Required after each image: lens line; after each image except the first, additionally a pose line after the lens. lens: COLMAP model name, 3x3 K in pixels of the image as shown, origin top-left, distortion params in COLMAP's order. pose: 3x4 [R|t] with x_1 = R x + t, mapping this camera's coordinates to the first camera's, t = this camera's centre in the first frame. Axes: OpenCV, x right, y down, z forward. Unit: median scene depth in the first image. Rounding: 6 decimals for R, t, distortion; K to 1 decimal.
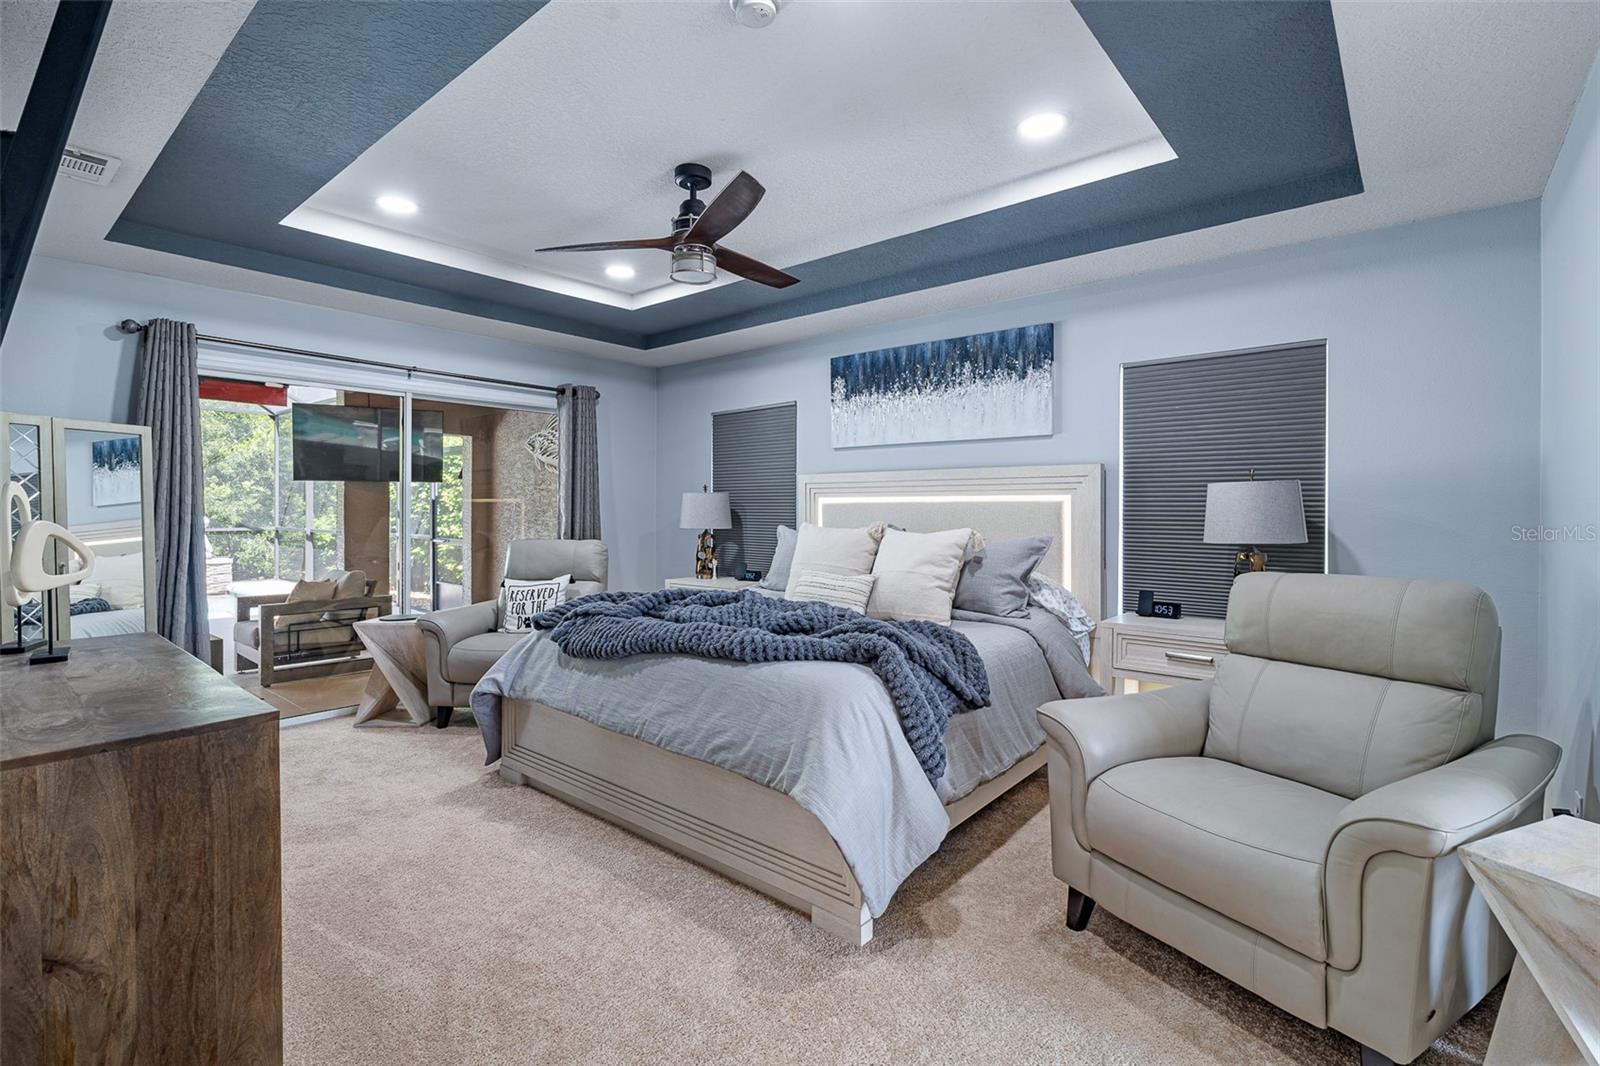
lens RADIAL K [[733.7, 0, 803.8], [0, 733.7, 501.5], [0, 0, 1]] dist [-0.003202, 0.000602]
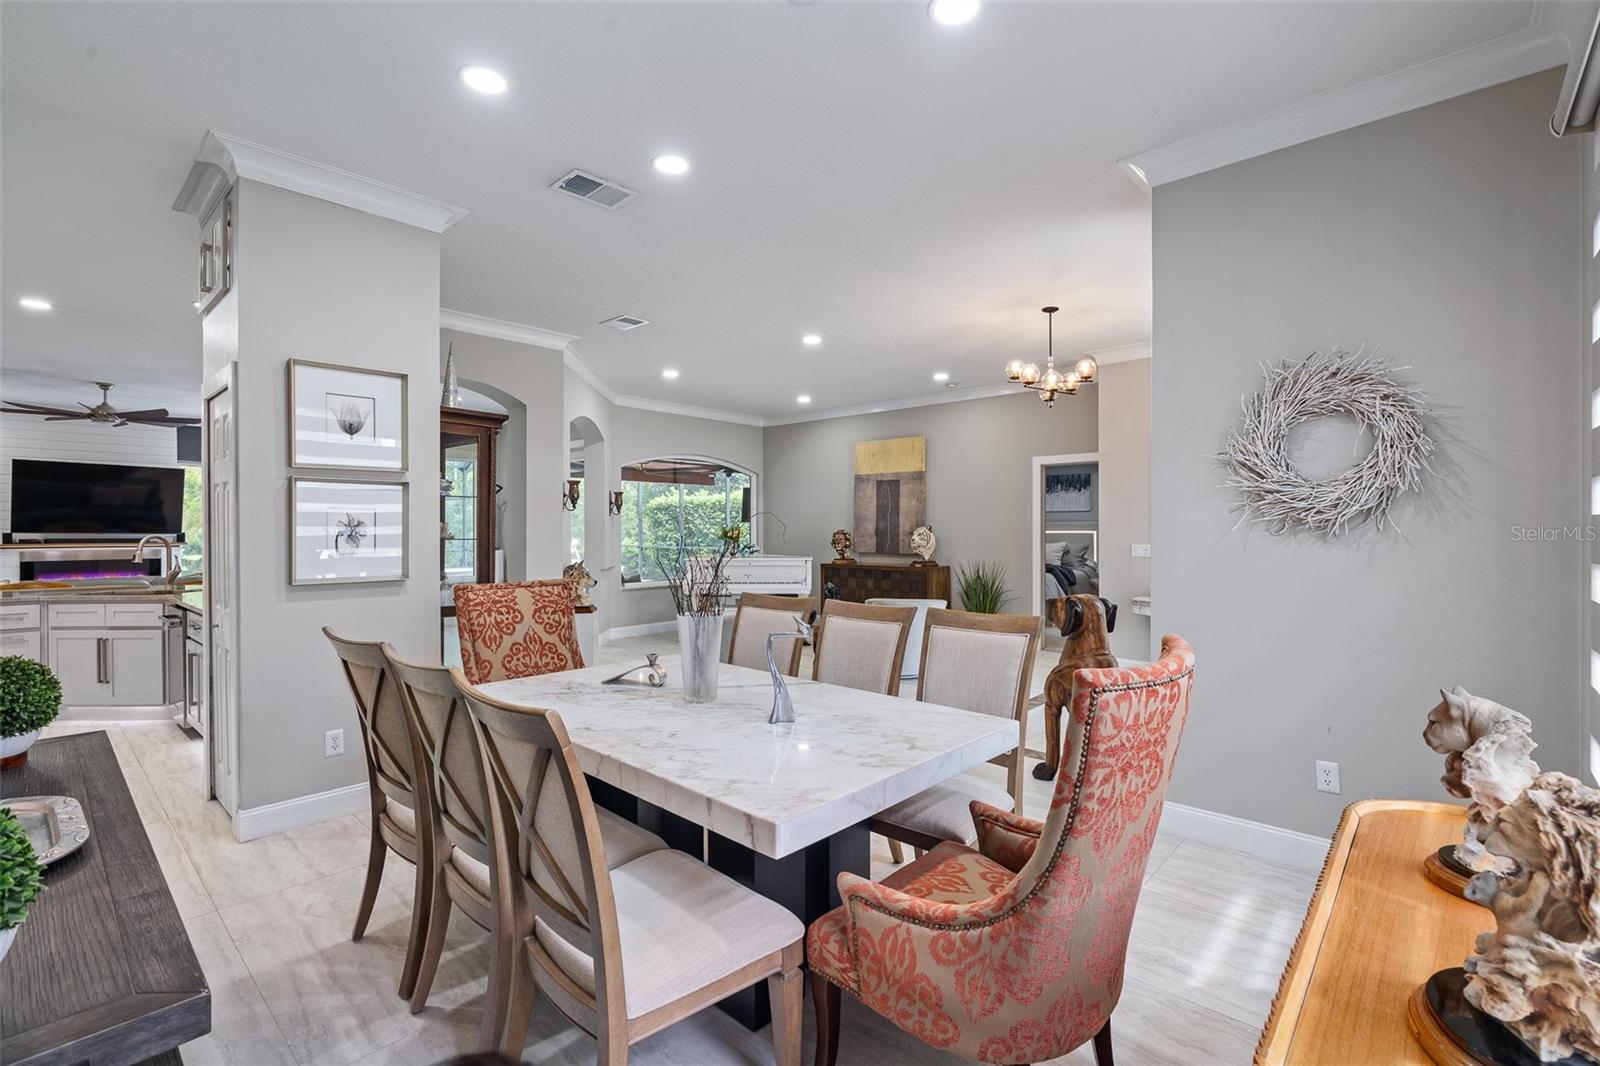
lens RADIAL K [[722.6, 0, 800.0], [0, 722.6, 533.0], [0, 0, 1]] dist [-0.007594, 0.004812]
pose [[0.999202, -0.002572, -0.039866, -0.682245], [0.003193, 0.999874, 0.015518, -0.047400], [0.039821, -0.015633, 0.999085, -1.869762]]
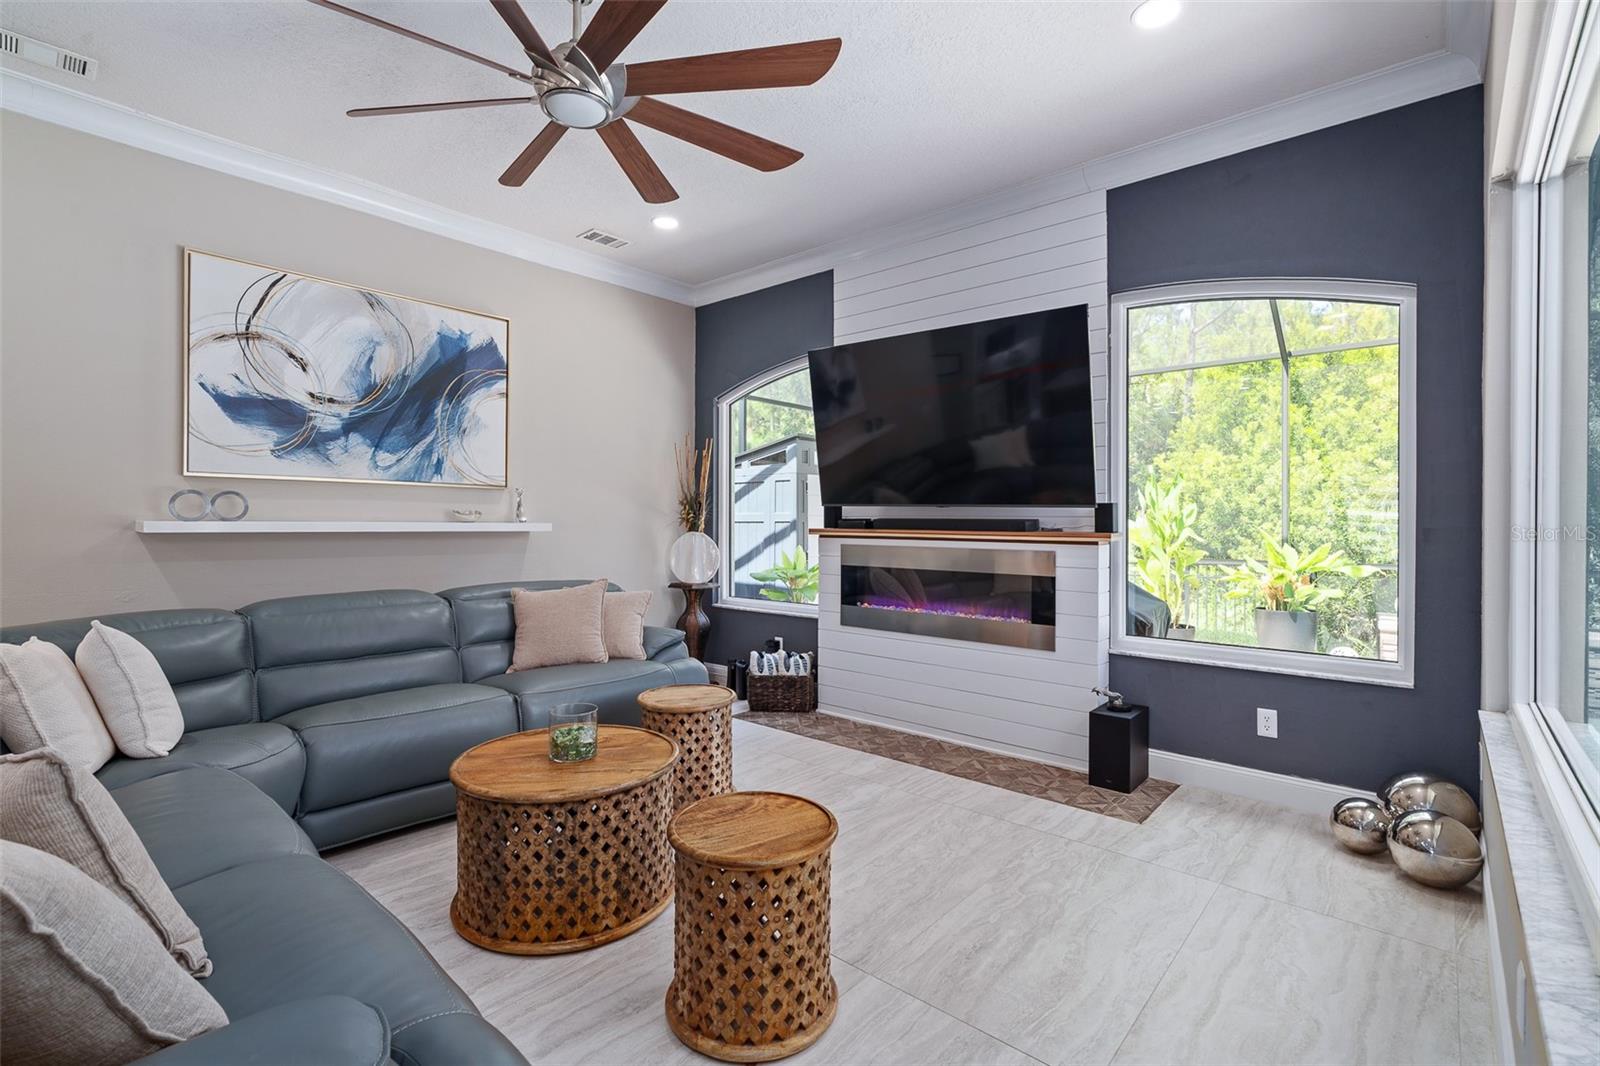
lens RADIAL K [[727.7, 0, 802.5], [0, 727.7, 524.5], [0, 0, 1]] dist [-0.003733, 0.000620]
pose [[-0.017027, 0.003992, -0.999847, -2.071637], [0.004383, 0.999983, 0.003918, 0.002462], [0.999845, -0.004316, -0.017045, 0.200028]]
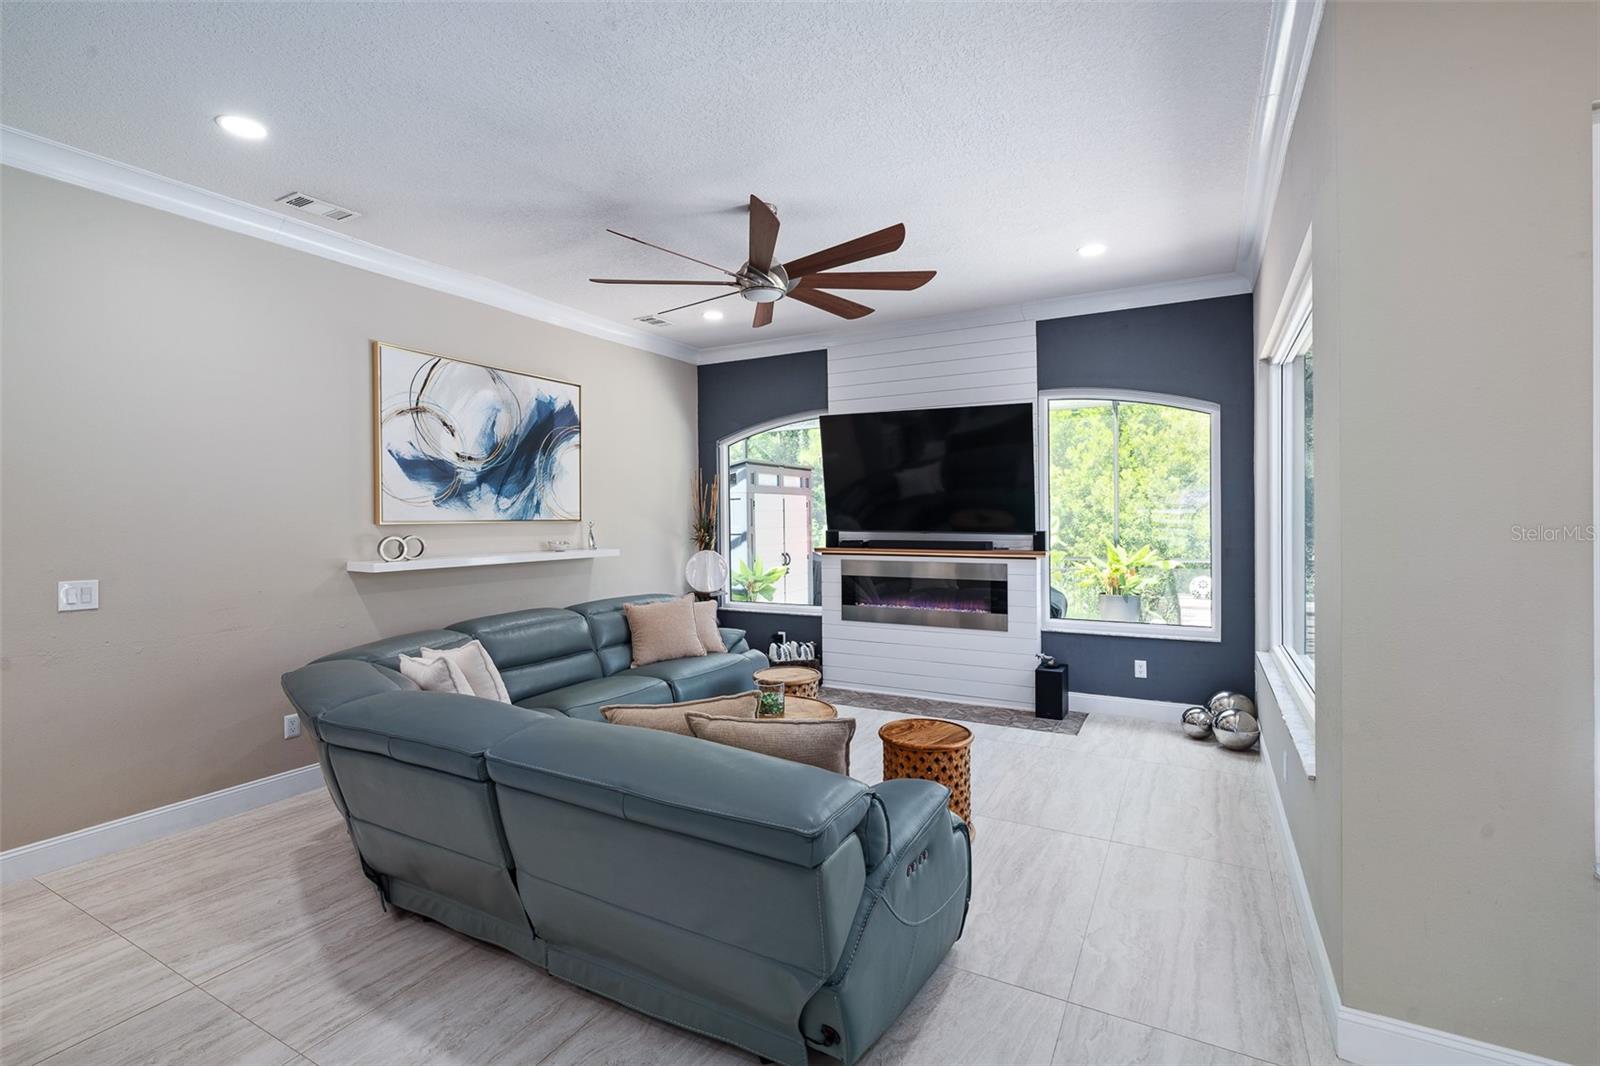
lens RADIAL K [[719.5, 0, 803.4], [0, 719.5, 524.9], [0, 0, 1]] dist [-0.008700, 0.004649]
pose [[0.201179, 0.011431, -0.979488, -1.773438], [0.017734, 0.999726, 0.015310, -0.055738], [0.979394, -0.020451, 0.200921, -0.120436]]
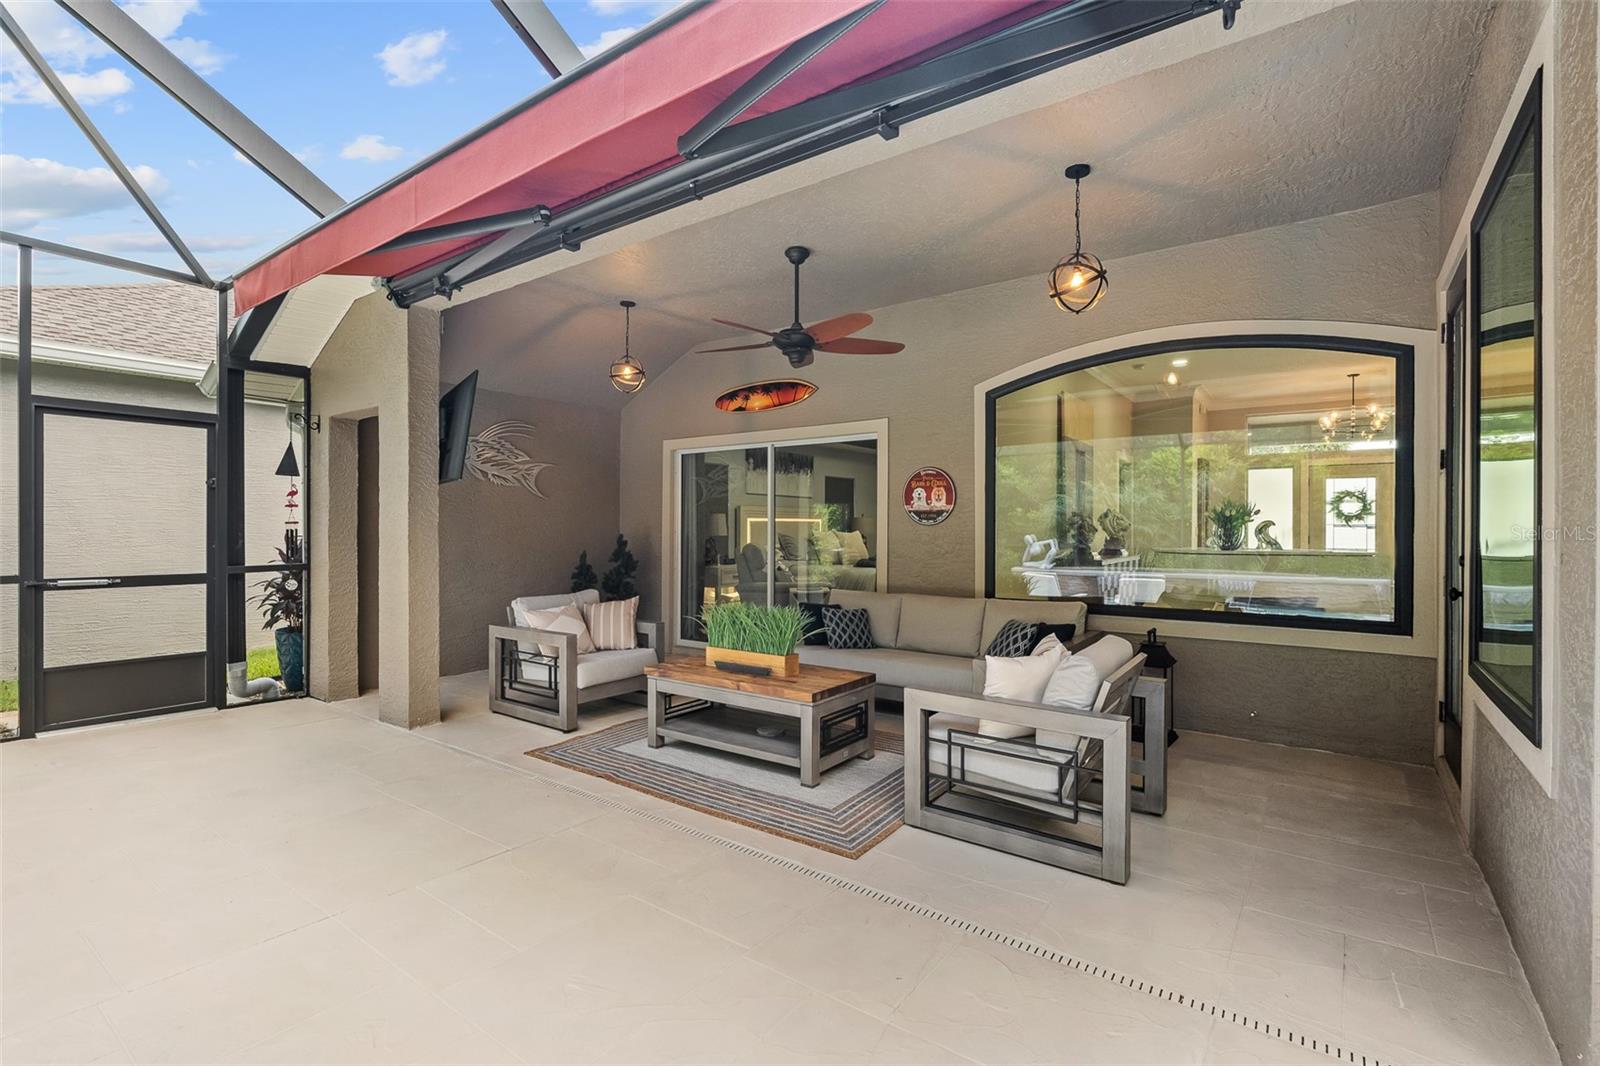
lens RADIAL K [[733.7, 0, 803.8], [0, 733.7, 501.5], [0, 0, 1]] dist [-0.003202, 0.000602]
pose [[-0.080317, 0.040049, 0.995964, -2.230438], [-0.002130, 0.999183, -0.040350, 0.033836], [-0.996767, -0.005362, -0.080166, 1.164312]]
